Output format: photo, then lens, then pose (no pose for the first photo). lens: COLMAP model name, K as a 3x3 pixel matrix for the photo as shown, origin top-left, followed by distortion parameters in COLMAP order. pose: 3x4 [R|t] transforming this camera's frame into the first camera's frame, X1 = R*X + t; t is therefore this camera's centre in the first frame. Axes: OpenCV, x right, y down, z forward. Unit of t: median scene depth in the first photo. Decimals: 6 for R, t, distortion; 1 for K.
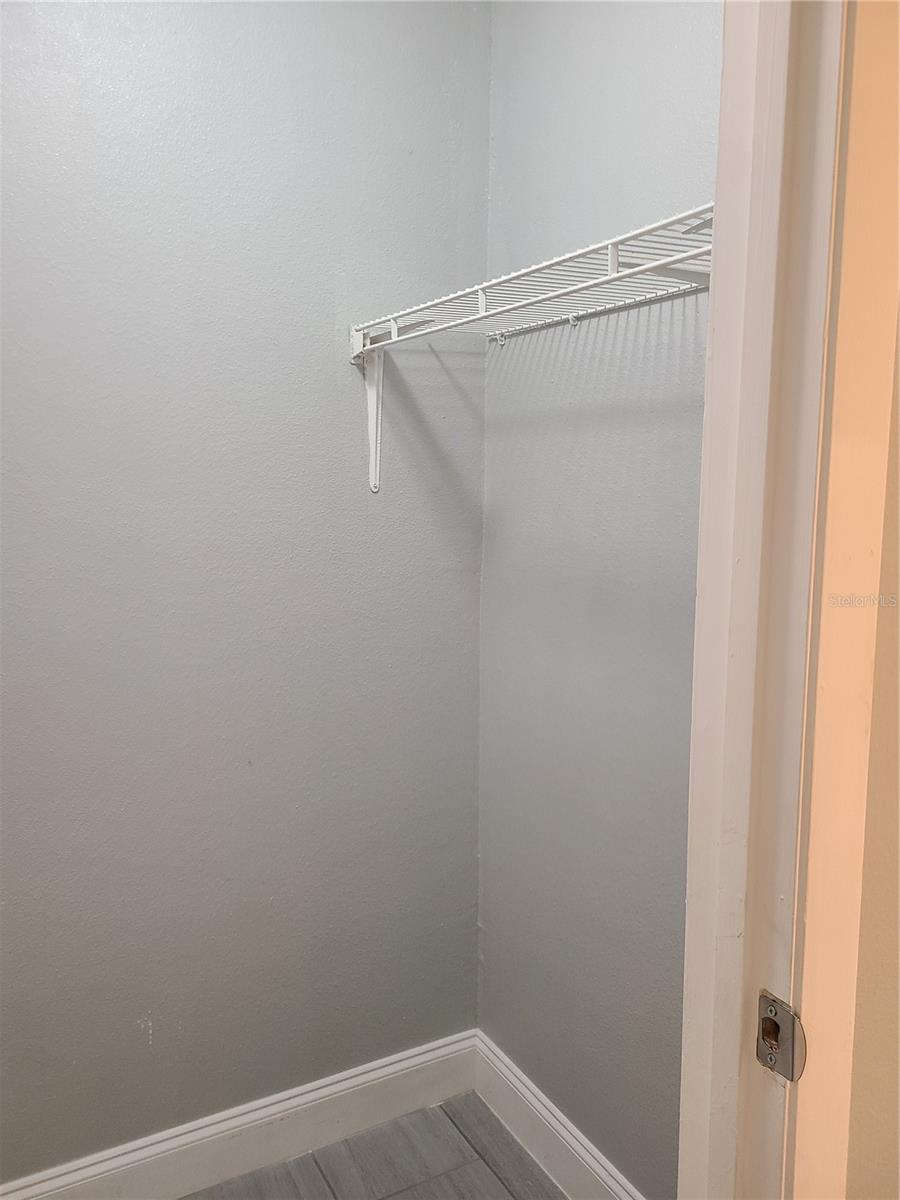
lens RADIAL K [[893.2, 0, 450.0], [0, 893.2, 596.6], [0, 0, 1]] dist [0.054636, -0.035938]
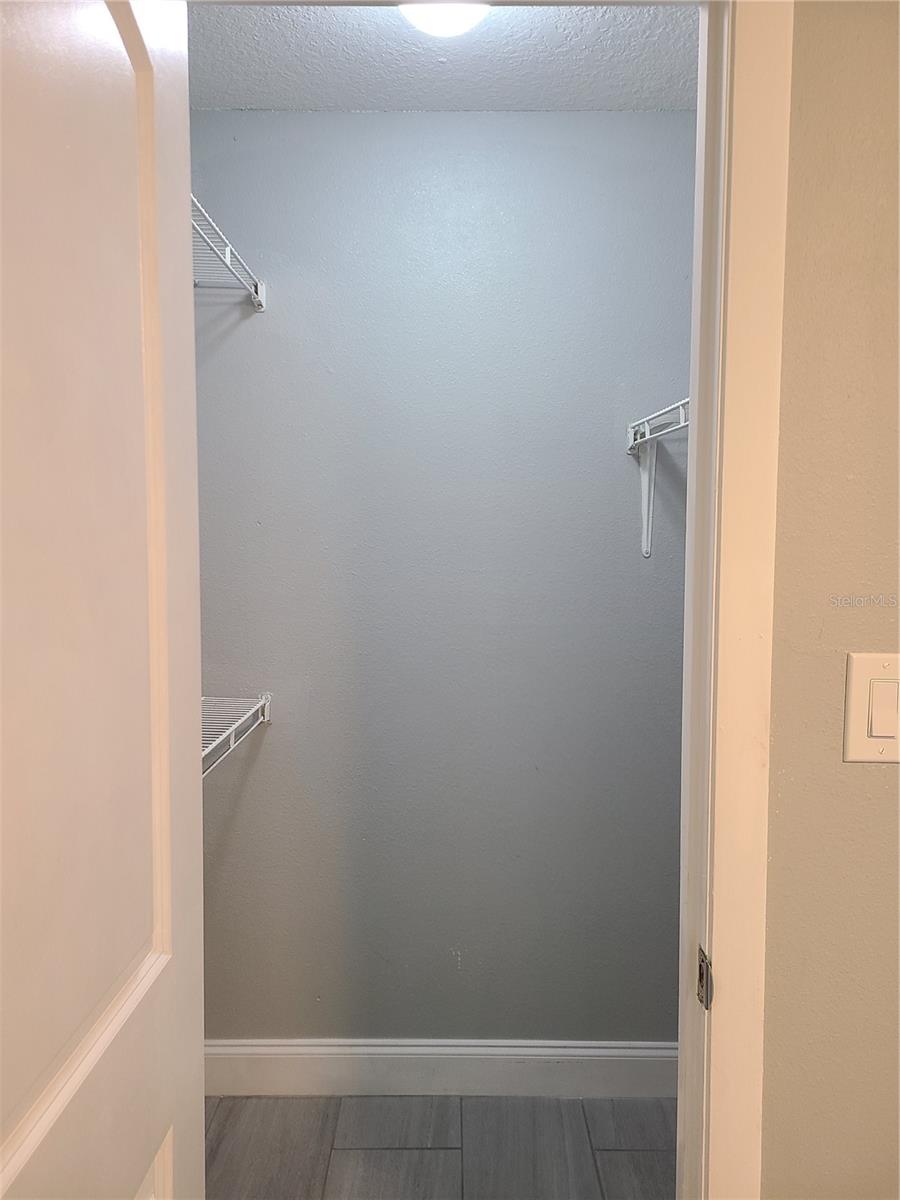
lens RADIAL K [[893.2, 0, 450.3], [0, 893.2, 600.2], [0, 0, 1]] dist [0.054636, -0.035938]
pose [[0.868063, 0.034202, -0.495275, 0.293491], [-0.051171, 0.998475, -0.020737, -0.020789], [0.493810, 0.043345, 0.868489, -0.181356]]
